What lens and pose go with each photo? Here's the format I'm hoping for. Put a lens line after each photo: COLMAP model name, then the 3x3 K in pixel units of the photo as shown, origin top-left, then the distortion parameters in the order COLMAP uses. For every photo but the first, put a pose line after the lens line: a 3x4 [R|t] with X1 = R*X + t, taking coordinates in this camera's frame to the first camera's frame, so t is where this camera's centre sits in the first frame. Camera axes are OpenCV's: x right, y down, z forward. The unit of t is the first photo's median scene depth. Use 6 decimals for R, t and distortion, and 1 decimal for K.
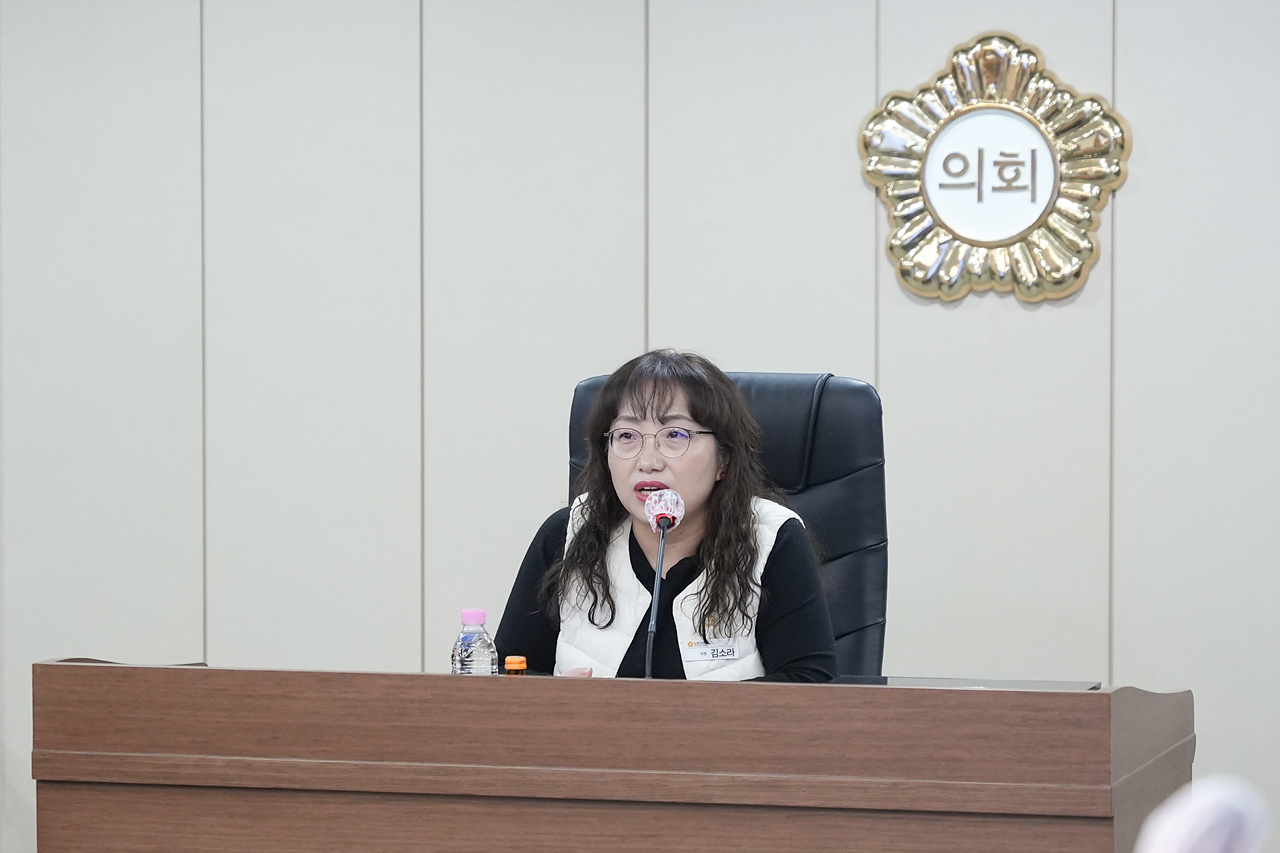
lens RADIAL K [[4992.9, 0, 640.0], [0, 4992.9, 426.5], [0, 0, 1]] dist [0.046789, -1.358375]
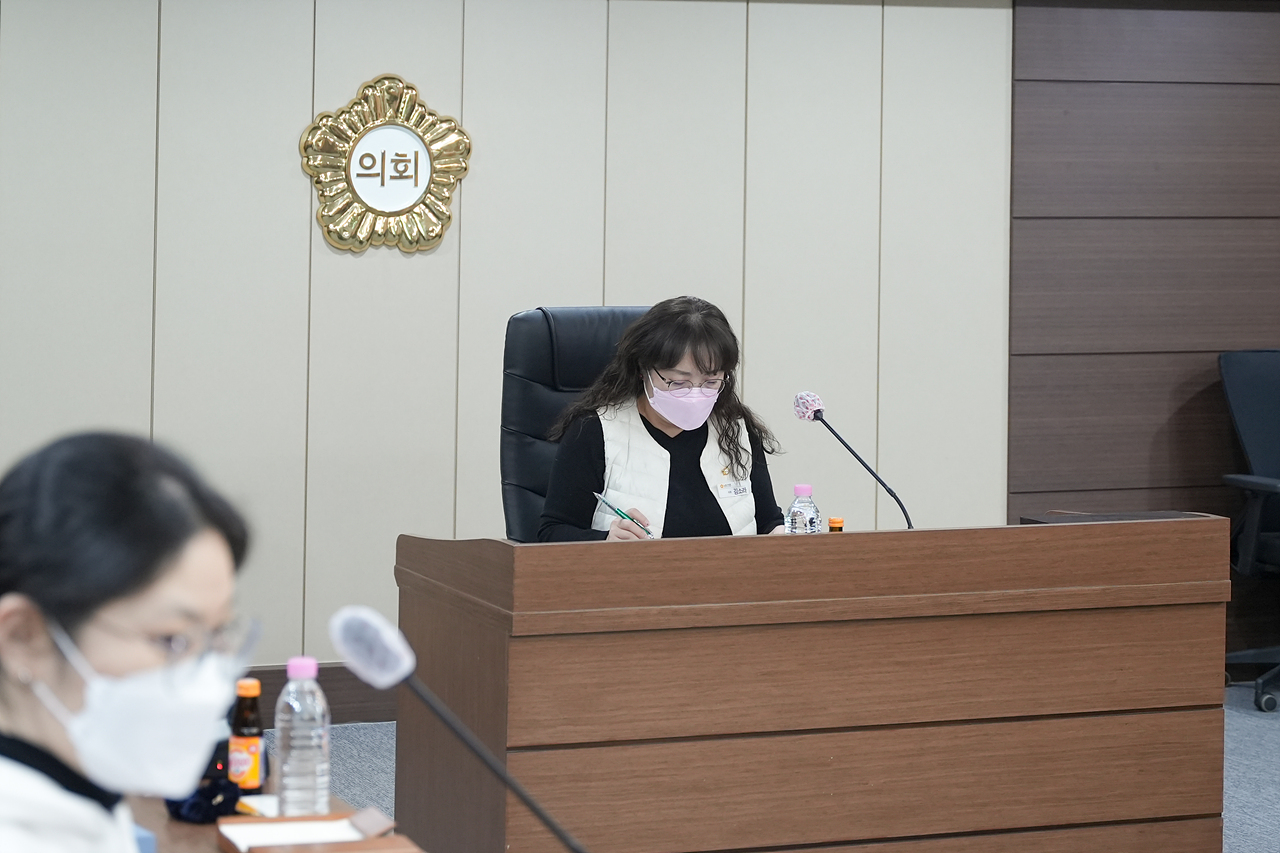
lens RADIAL K [[2756.2, 0, 295.3], [0, 2756.2, 200.8], [0, 0, 1]] dist [-0.011356, 0.123877]
pose [[0.815957, 0.003270, 0.578104, -0.585293], [0.017758, 0.999370, -0.030717, -0.020866], [-0.577840, 0.035329, 0.815385, 0.455555]]
